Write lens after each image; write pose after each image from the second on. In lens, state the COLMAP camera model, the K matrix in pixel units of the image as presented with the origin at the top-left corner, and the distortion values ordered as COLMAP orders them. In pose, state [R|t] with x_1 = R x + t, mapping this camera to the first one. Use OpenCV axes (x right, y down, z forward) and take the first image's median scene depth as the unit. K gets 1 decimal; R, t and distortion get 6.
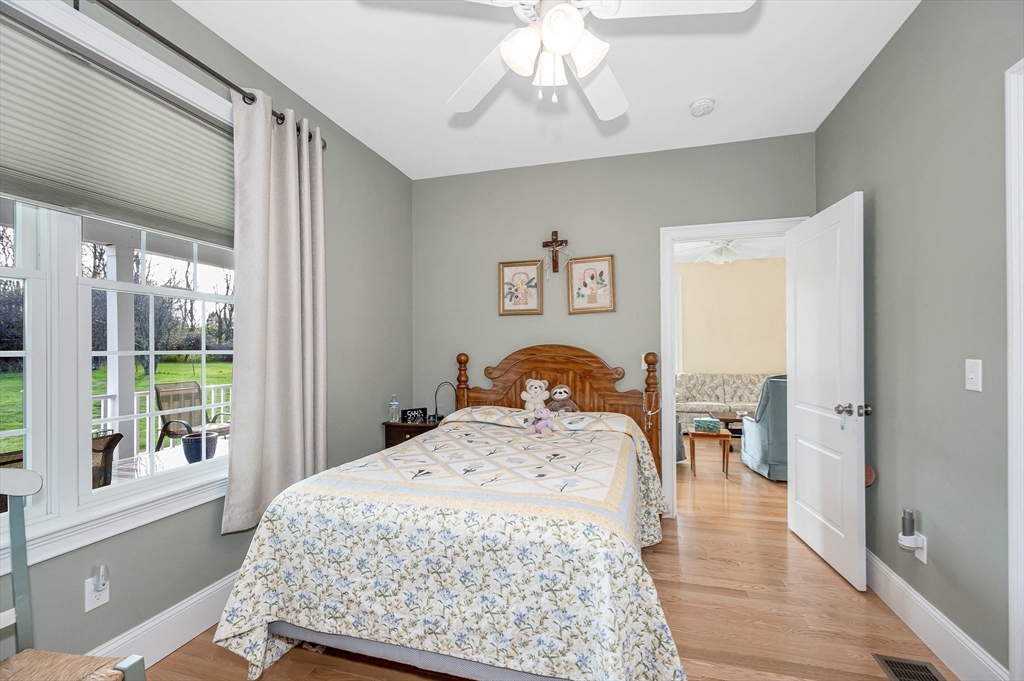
lens RADIAL K [[412.3, 0, 514.9], [0, 412.3, 348.1], [0, 0, 1]] dist [-0.002899, 0.000797]
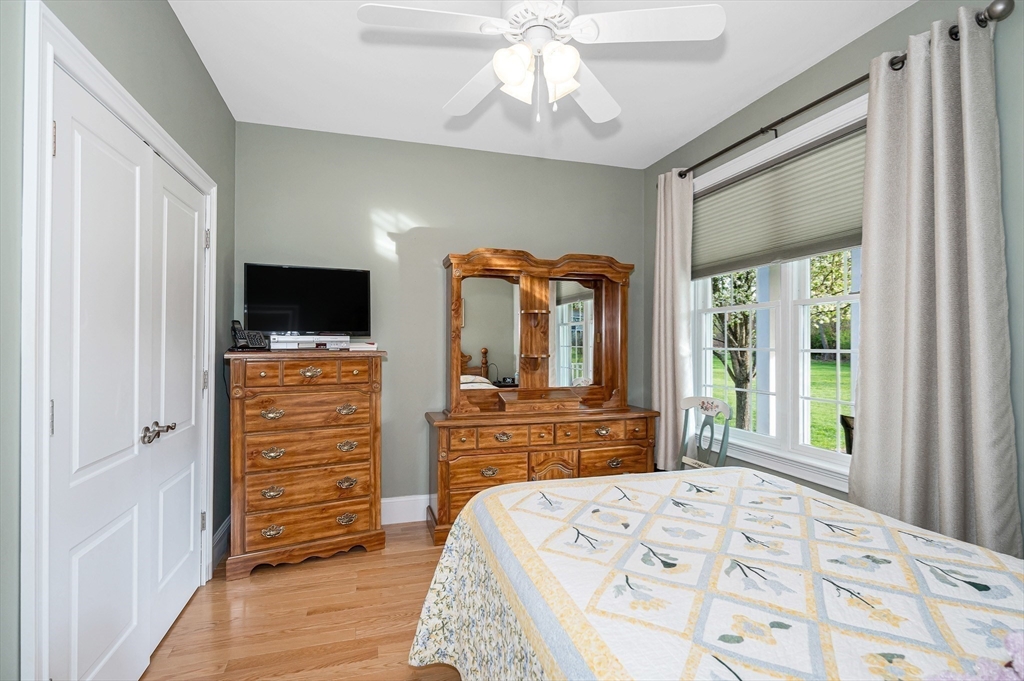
lens RADIAL K [[493.4, 0, 513.1], [0, 493.4, 338.4], [0, 0, 1]] dist [-0.001477, -0.000184]
pose [[-0.836136, -0.002955, -0.548515, 0.675930], [0.003055, 0.999945, -0.010043, -0.013923], [0.548514, -0.010073, -0.836080, 1.608350]]
